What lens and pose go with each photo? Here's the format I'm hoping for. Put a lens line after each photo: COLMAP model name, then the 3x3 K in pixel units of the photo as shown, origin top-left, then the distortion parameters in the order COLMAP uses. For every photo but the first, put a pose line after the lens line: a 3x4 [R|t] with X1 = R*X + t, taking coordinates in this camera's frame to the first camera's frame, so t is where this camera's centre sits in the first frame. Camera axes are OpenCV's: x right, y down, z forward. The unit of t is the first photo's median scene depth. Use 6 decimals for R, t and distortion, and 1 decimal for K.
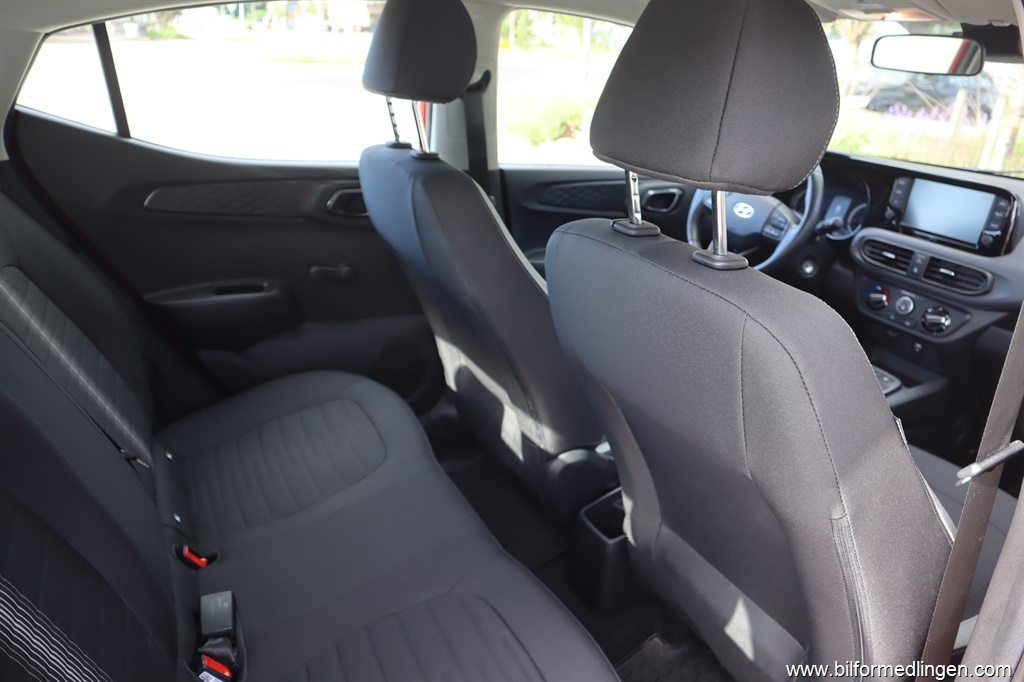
lens RADIAL K [[710.9, 0, 512.0], [0, 710.9, 341.0], [0, 0, 1]] dist [-0.123461, 0.076551]
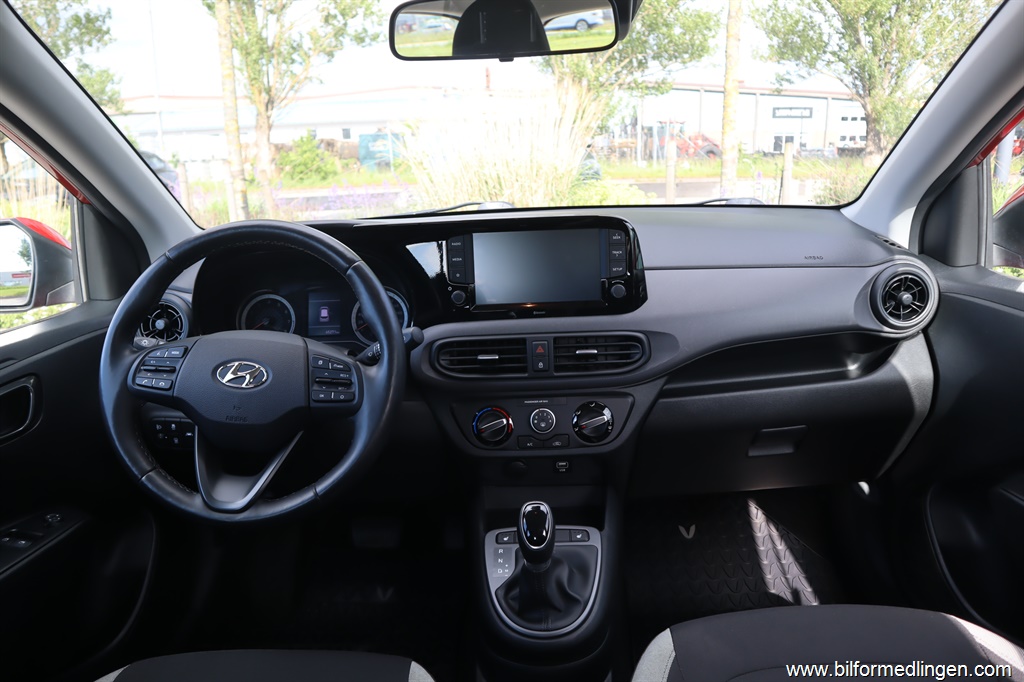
lens RADIAL K [[710.9, 0, 512.0], [0, 710.9, 341.0], [0, 0, 1]] dist [-0.123461, 0.076551]
pose [[0.464569, -0.298725, 0.833630, 0.024577], [0.400654, 0.910425, 0.102966, -0.197213], [-0.789716, 0.286162, 0.542641, 0.633083]]
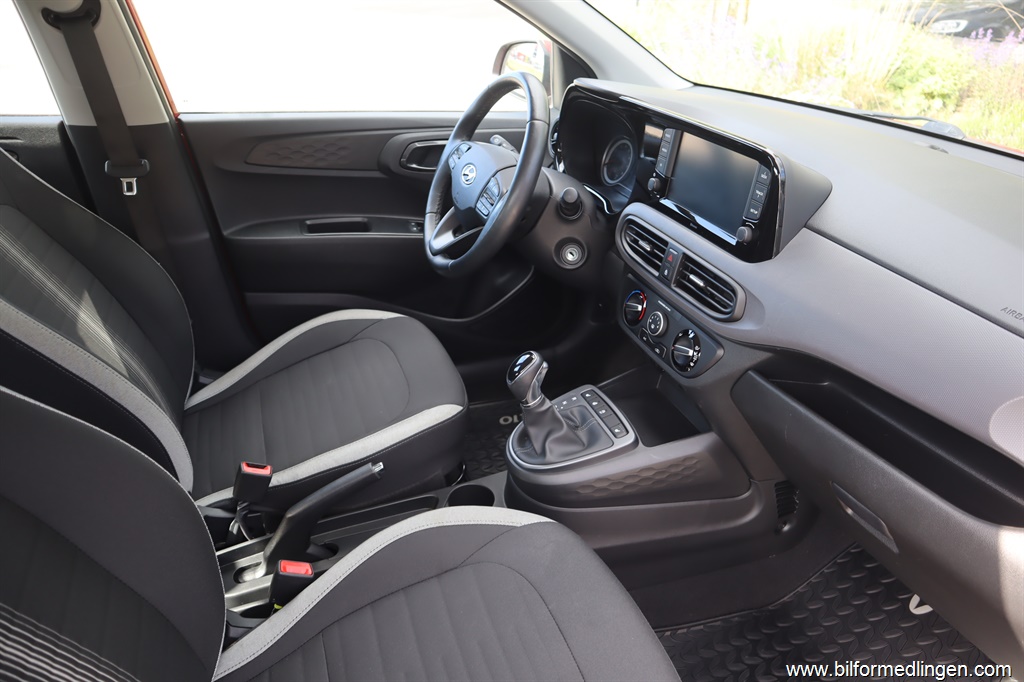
lens RADIAL K [[710.9, 0, 512.0], [0, 710.9, 341.0], [0, 0, 1]] dist [-0.123461, 0.076551]
pose [[0.990255, 0.046280, -0.131349, 0.516854], [-0.034193, 0.995095, 0.092830, -0.092762], [0.135001, -0.087434, 0.986980, 0.296458]]
